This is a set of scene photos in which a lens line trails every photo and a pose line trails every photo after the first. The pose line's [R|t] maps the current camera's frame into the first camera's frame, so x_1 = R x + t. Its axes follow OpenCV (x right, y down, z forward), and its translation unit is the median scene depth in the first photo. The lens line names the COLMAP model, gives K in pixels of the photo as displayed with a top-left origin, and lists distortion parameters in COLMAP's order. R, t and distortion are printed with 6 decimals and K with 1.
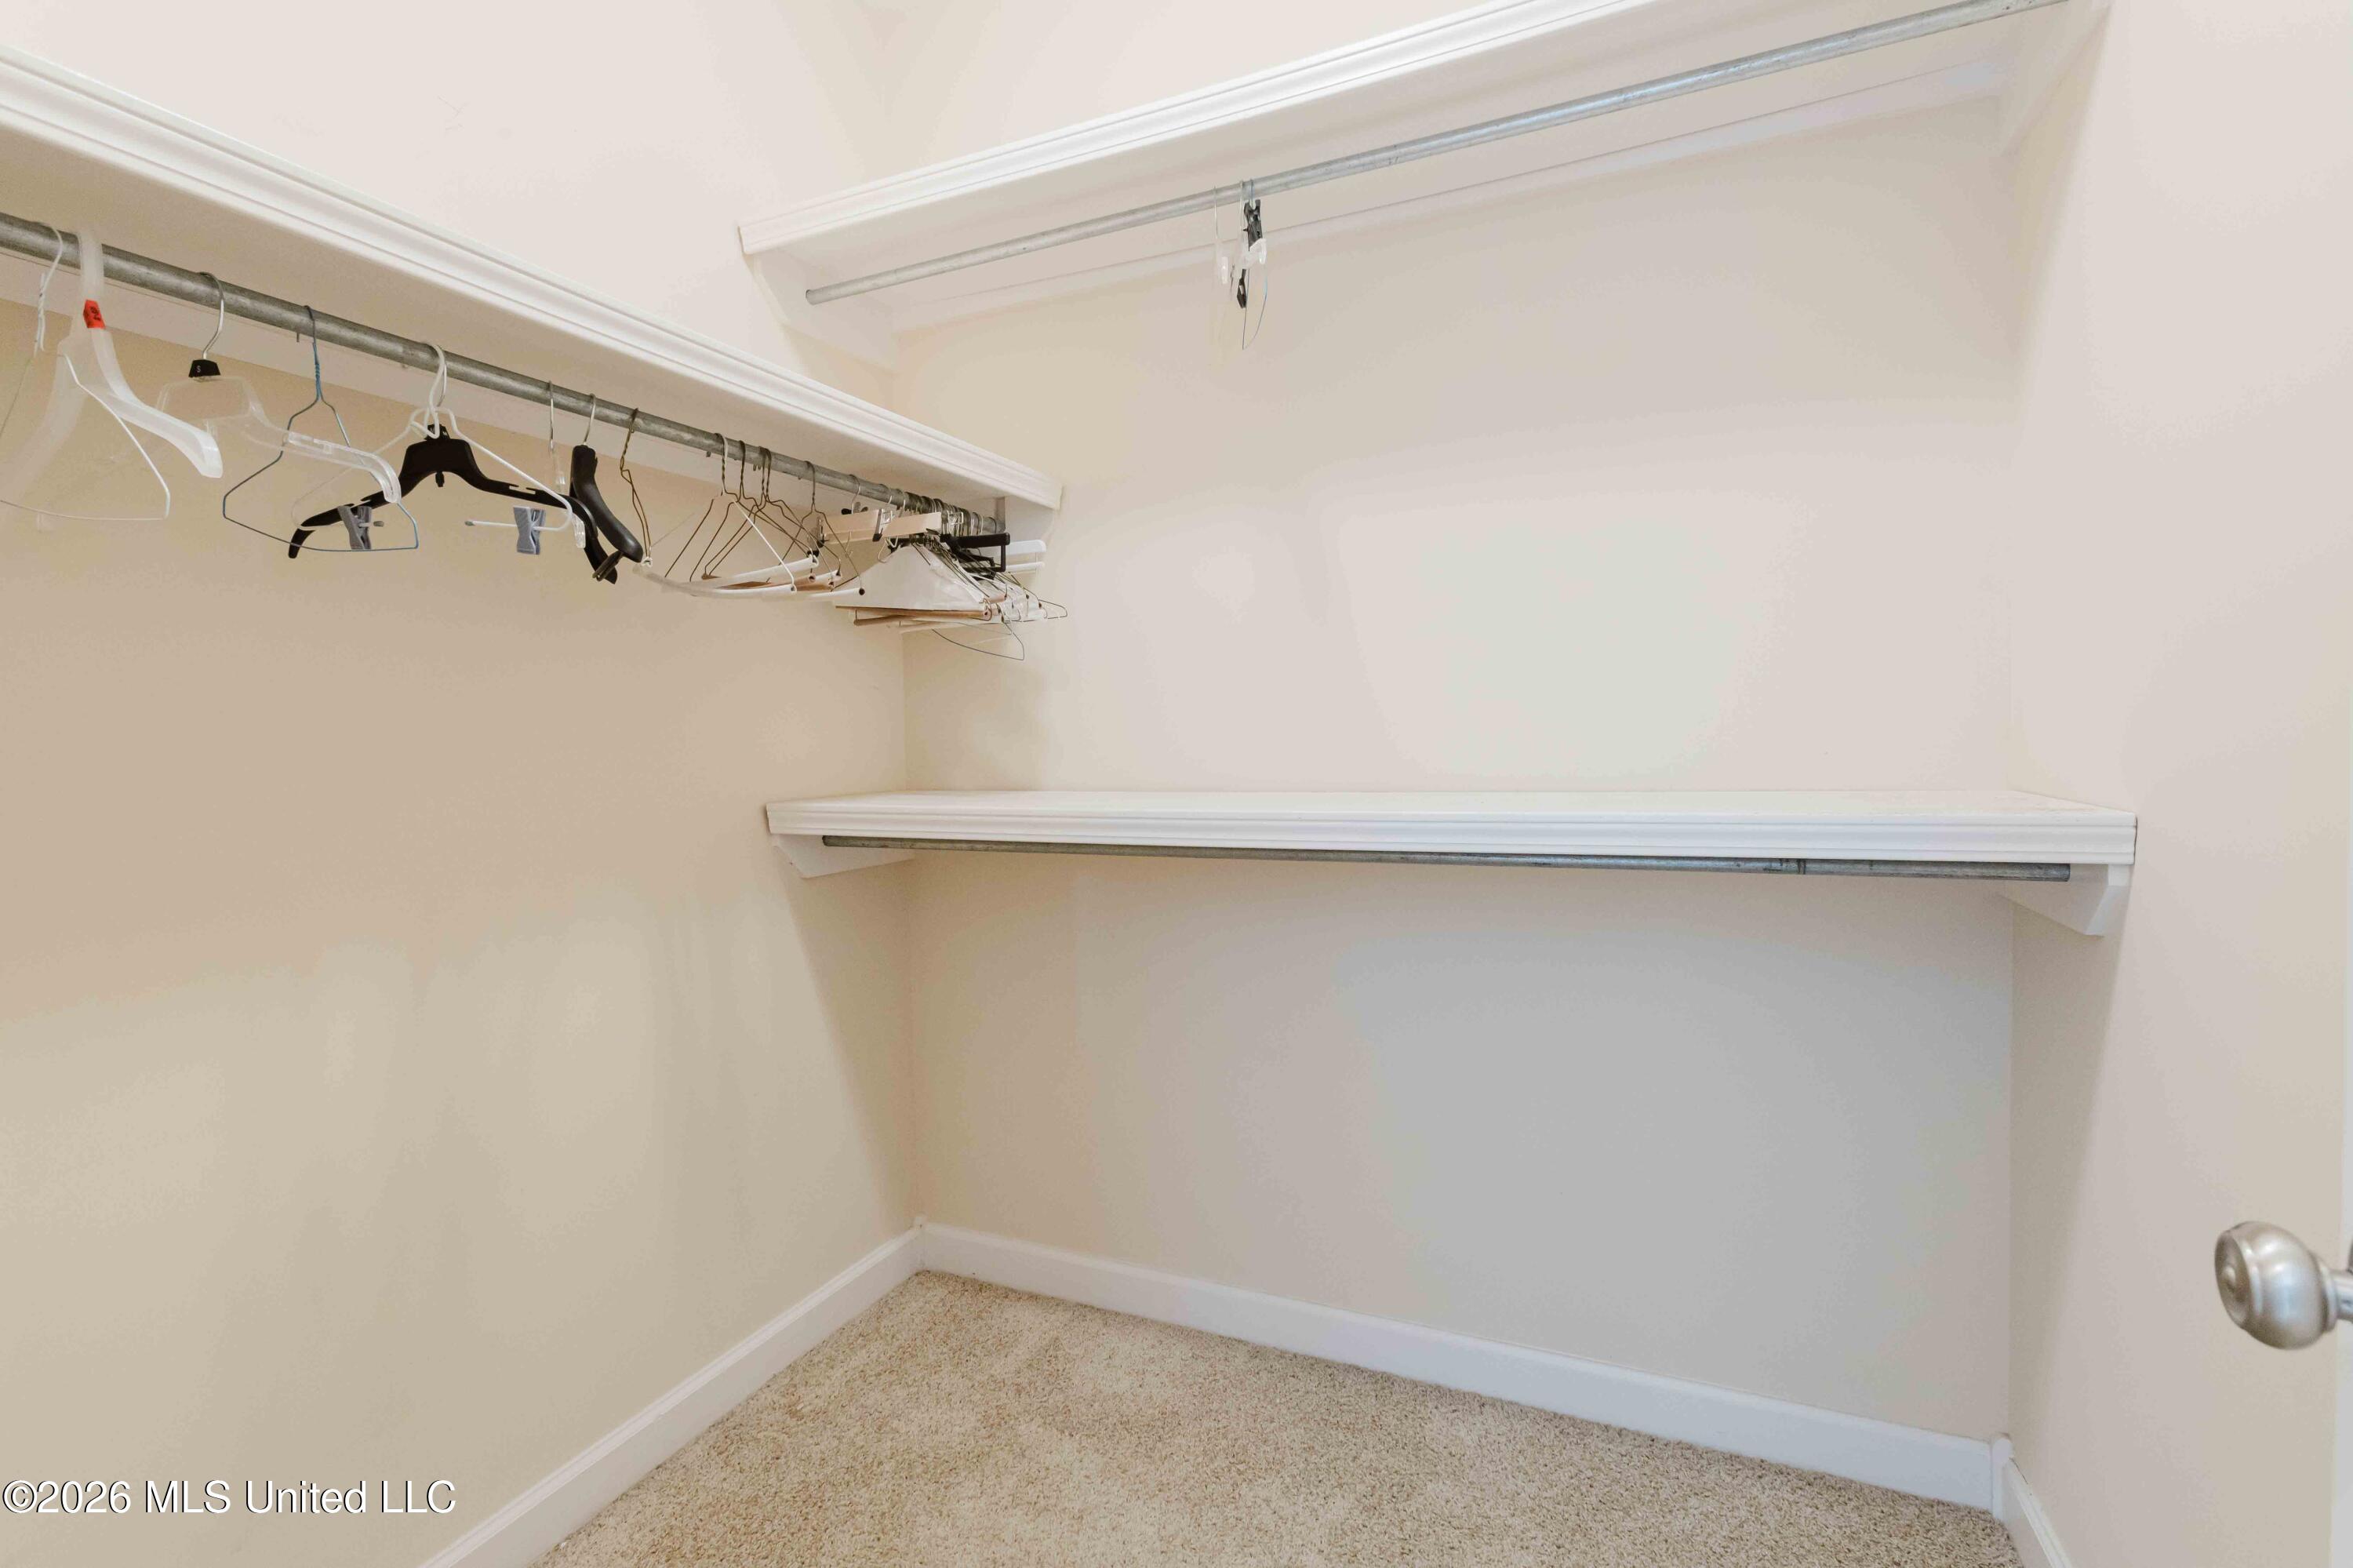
lens RADIAL K [[1056.8, 0, 1165.1], [0, 1056.8, 771.4], [0, 0, 1]] dist [-0.023092, 0.012641]
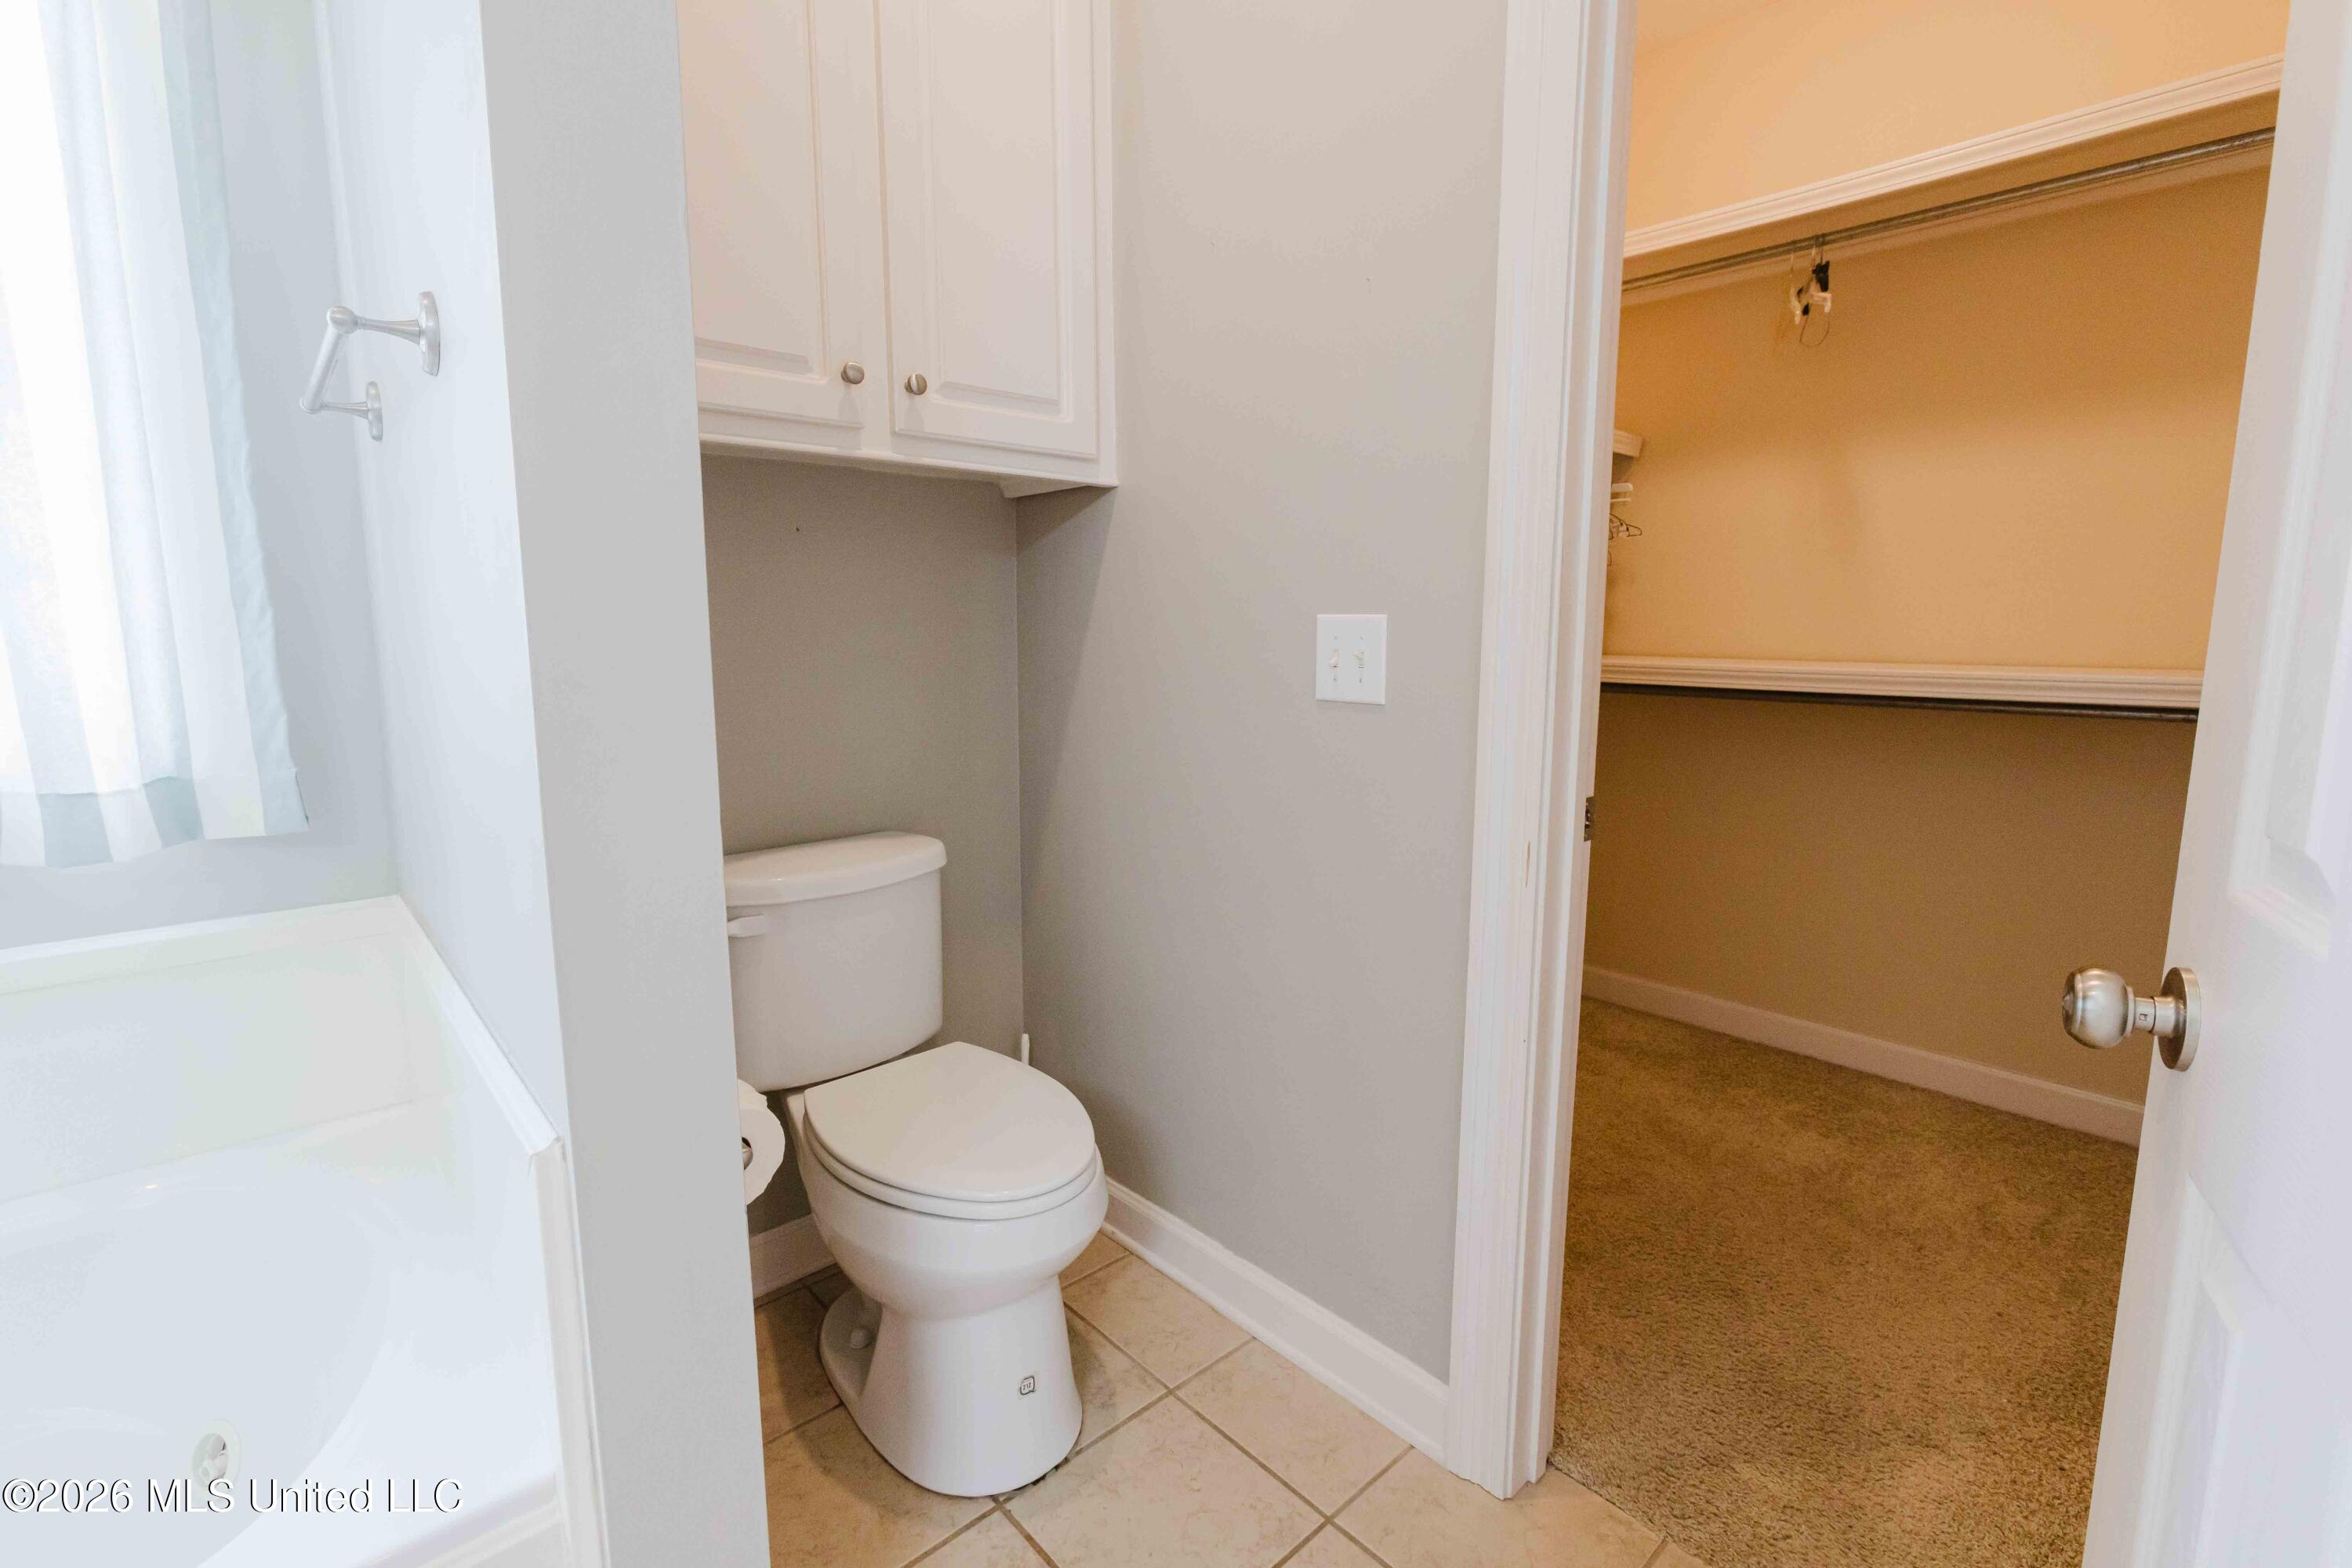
lens RADIAL K [[1056.3, 0, 1164.6], [0, 1056.3, 771.4], [0, 0, 1]] dist [-0.023092, 0.012641]
pose [[0.917563, 0.083998, -0.388615, -0.125187], [-0.047471, 0.993582, 0.102674, 0.070433], [0.394745, -0.075762, 0.915662, -0.721813]]
